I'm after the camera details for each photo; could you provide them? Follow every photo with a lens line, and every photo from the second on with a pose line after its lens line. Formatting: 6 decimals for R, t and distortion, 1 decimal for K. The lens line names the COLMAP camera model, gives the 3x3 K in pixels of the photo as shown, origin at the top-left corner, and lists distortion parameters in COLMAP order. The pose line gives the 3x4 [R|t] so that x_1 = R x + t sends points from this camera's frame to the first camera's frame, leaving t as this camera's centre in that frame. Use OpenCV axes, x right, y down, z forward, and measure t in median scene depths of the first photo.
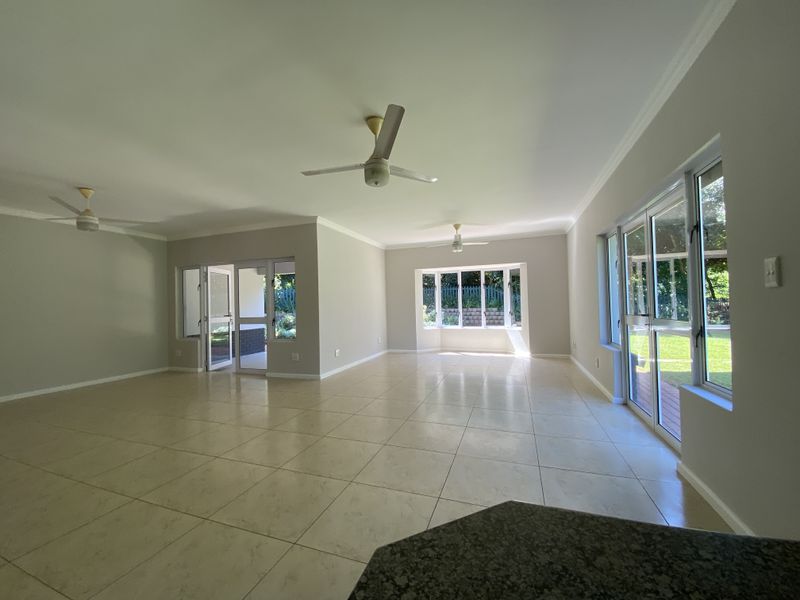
lens RADIAL K [[325.3, 0, 398.8], [0, 325.3, 301.7], [0, 0, 1]] dist [0.016240, -0.000503]
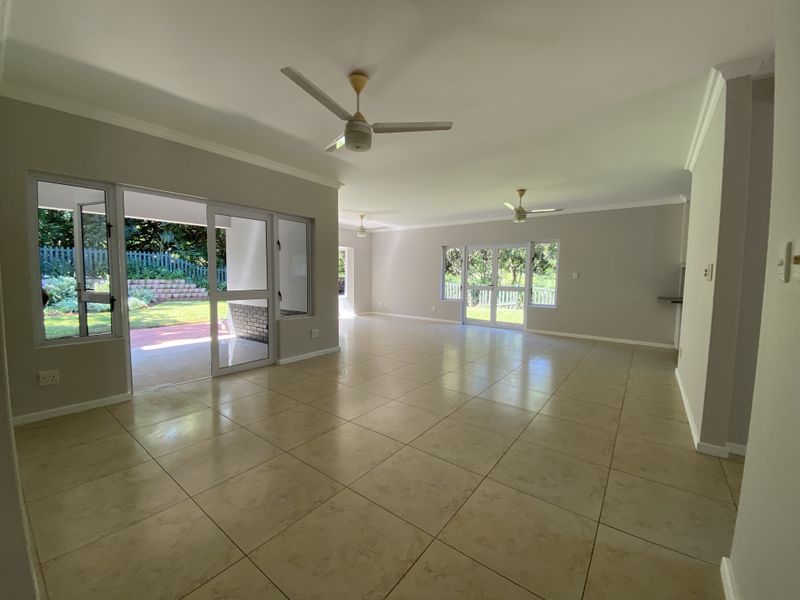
lens RADIAL K [[325.3, 0, 402.5], [0, 325.3, 298.7], [0, 0, 1]] dist [0.016240, -0.000503]
pose [[0.275412, -0.038531, 0.960554, -0.846638], [-0.030421, 0.998347, 0.048770, 0.019387], [-0.960845, -0.042652, 0.273785, 0.404800]]
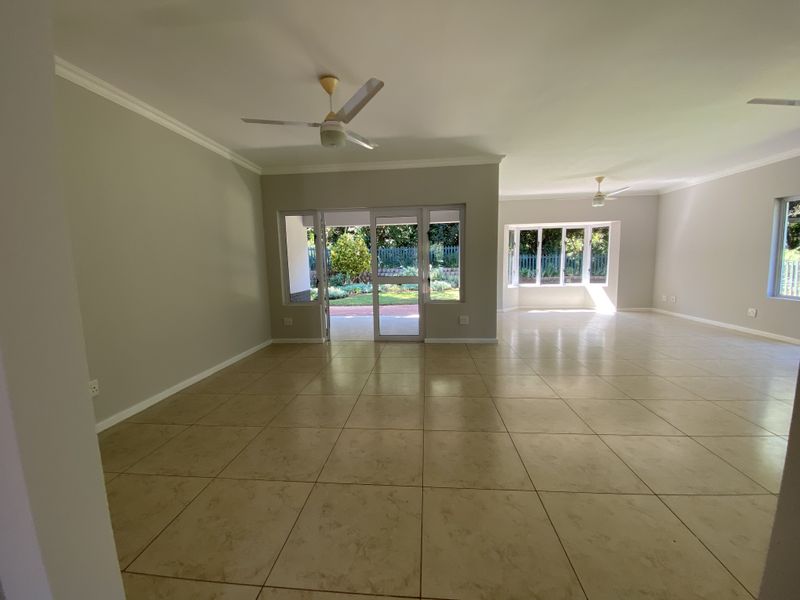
lens RADIAL K [[325.3, 0, 389.0], [0, 325.3, 299.9], [0, 0, 1]] dist [0.016240, -0.000503]
pose [[0.967000, -0.025251, 0.253521, -0.565170], [-0.004018, 0.993441, 0.114275, 0.011874], [-0.254743, -0.111523, 0.960556, 0.158694]]
